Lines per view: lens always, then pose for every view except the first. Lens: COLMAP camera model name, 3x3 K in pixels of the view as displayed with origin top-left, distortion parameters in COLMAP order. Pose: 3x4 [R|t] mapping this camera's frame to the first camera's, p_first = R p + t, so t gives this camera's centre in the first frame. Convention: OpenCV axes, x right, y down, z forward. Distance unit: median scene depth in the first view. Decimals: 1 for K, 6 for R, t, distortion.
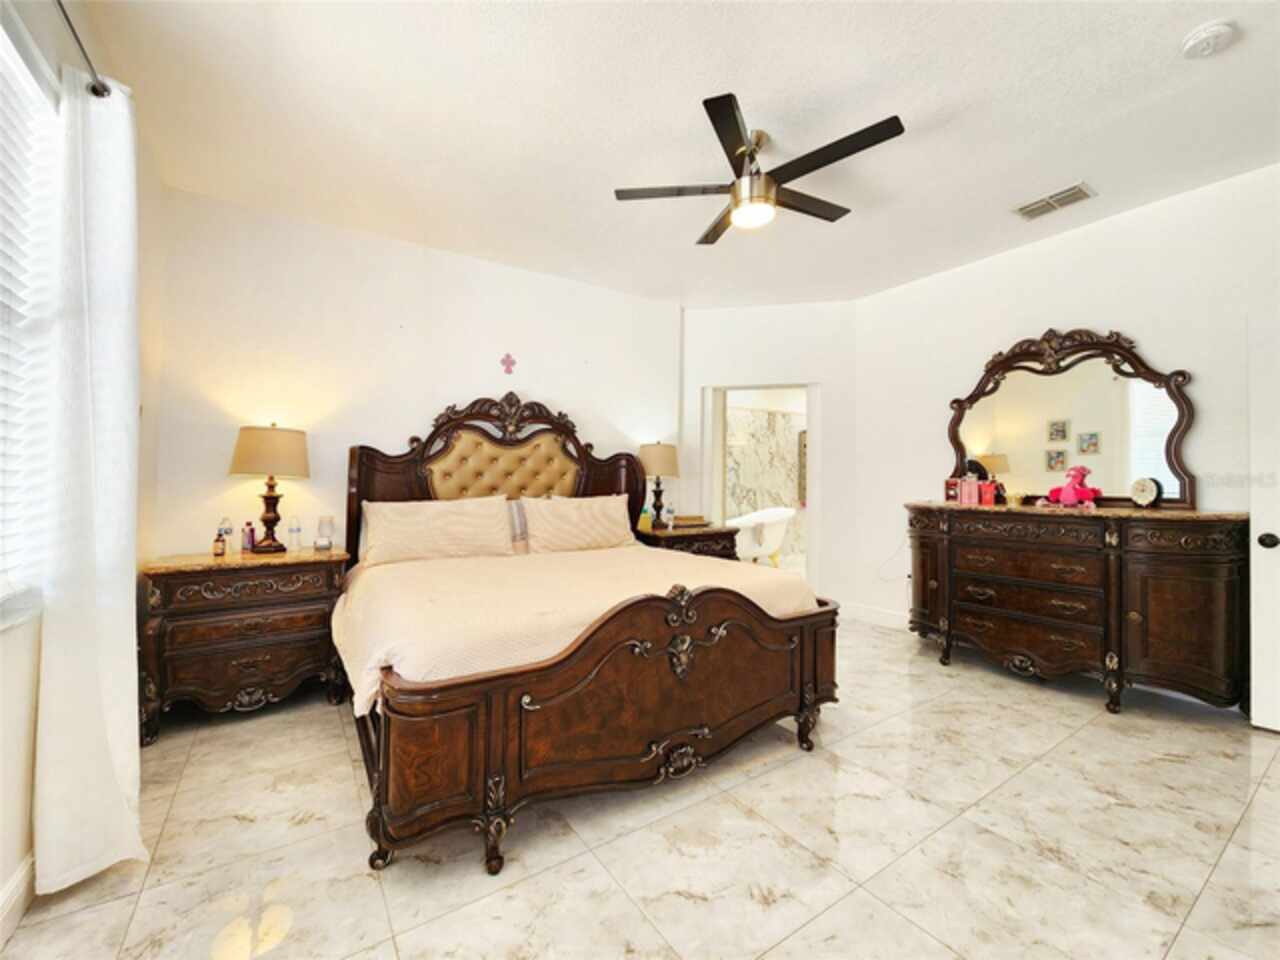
lens RADIAL K [[525.5, 0, 643.9], [0, 525.5, 482.8], [0, 0, 1]] dist [0.006511, -0.003264]
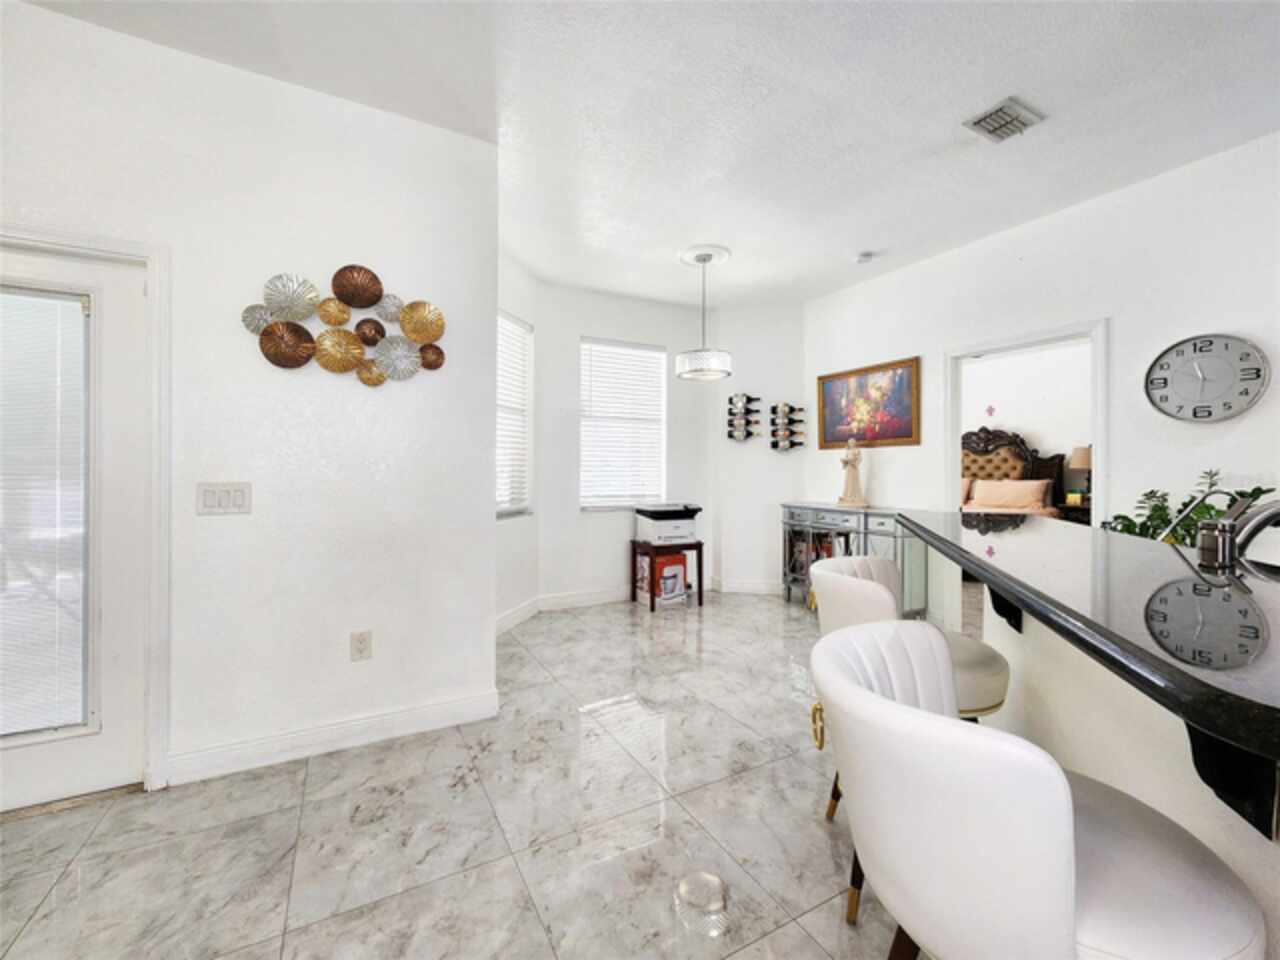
lens RADIAL K [[525.5, 0, 638.0], [0, 525.5, 473.7], [0, 0, 1]] dist [0.006511, -0.003264]
pose [[-0.083430, 0.012493, -0.996435, 1.861267], [-0.007963, 0.999881, 0.013203, -0.010974], [0.996482, 0.009036, -0.083320, -0.136185]]
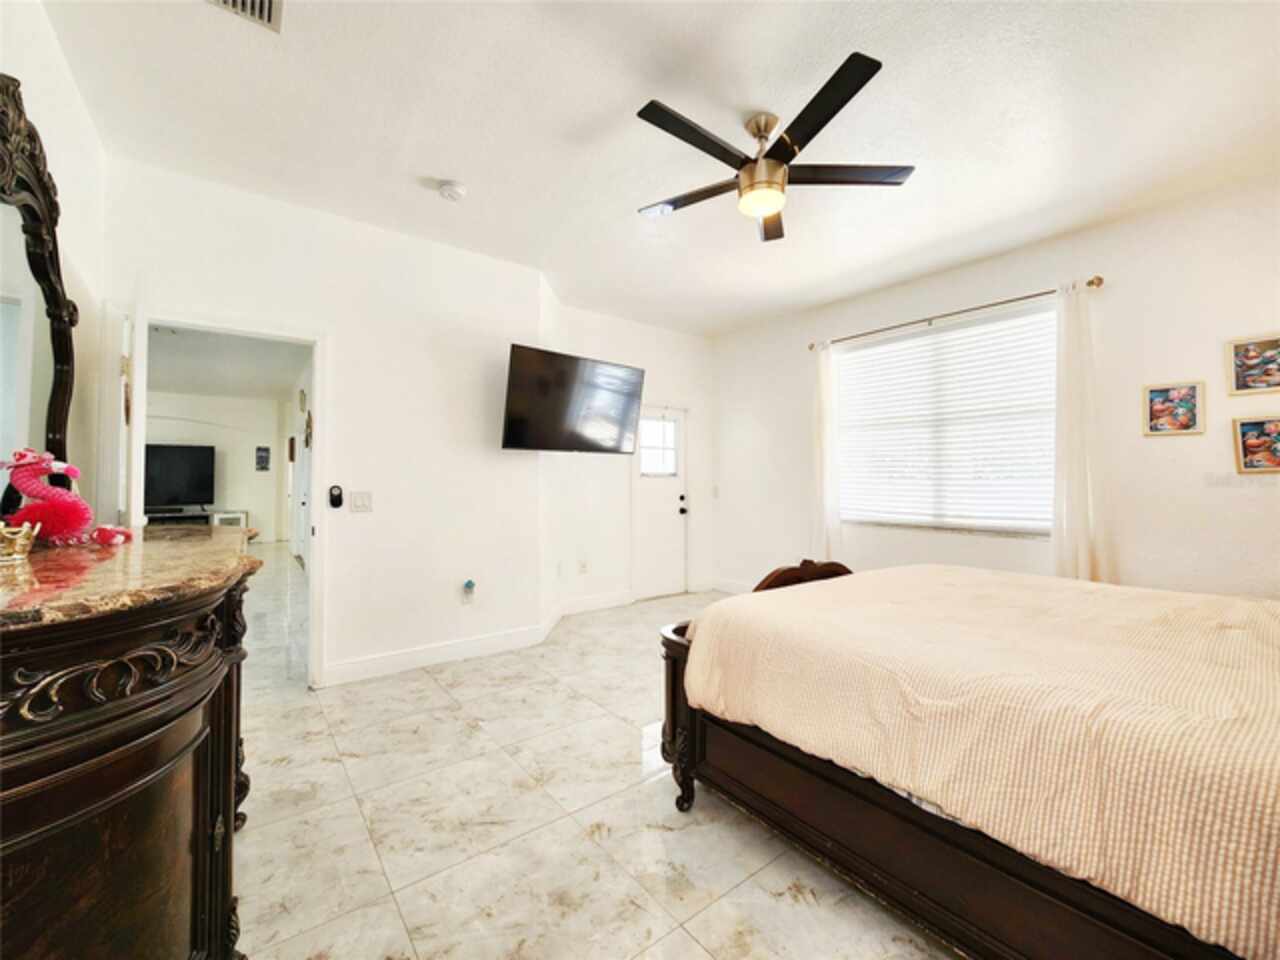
lens RADIAL K [[525.5, 0, 642.8], [0, 525.5, 480.4], [0, 0, 1]] dist [0.006511, -0.003264]
pose [[-0.996676, -0.001294, -0.081459, 0.322275], [-0.001772, 0.999982, 0.005800, -0.003447], [0.081450, 0.005925, -0.996660, 1.253622]]
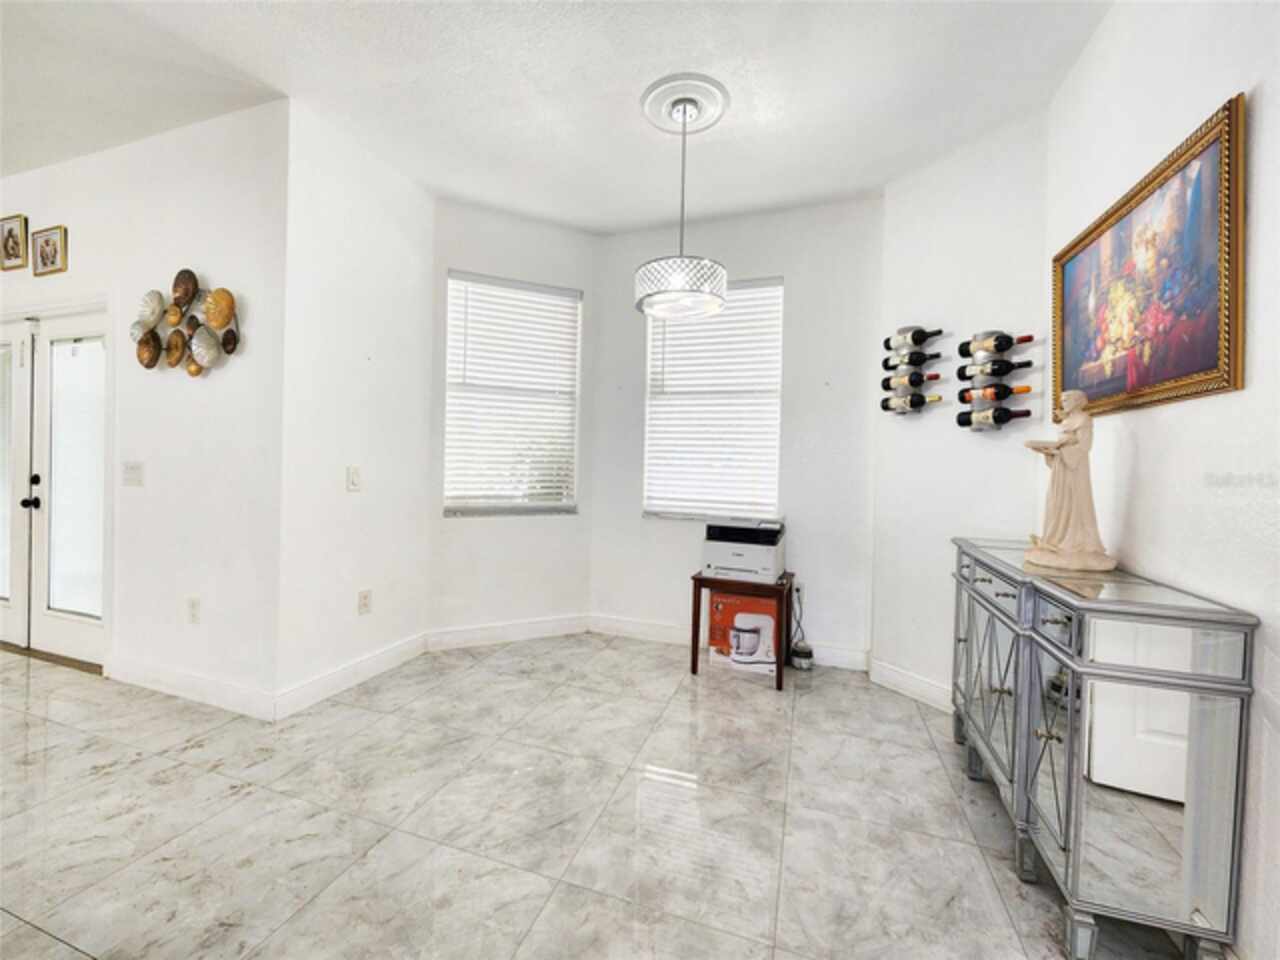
lens RADIAL K [[525.5, 0, 634.3], [0, 525.5, 473.2], [0, 0, 1]] dist [0.006511, -0.003264]
pose [[-0.799069, -0.001181, -0.601238, 1.223880], [-0.022357, 0.999365, 0.027749, -0.010558], [0.600823, 0.035615, -0.798588, 0.386636]]
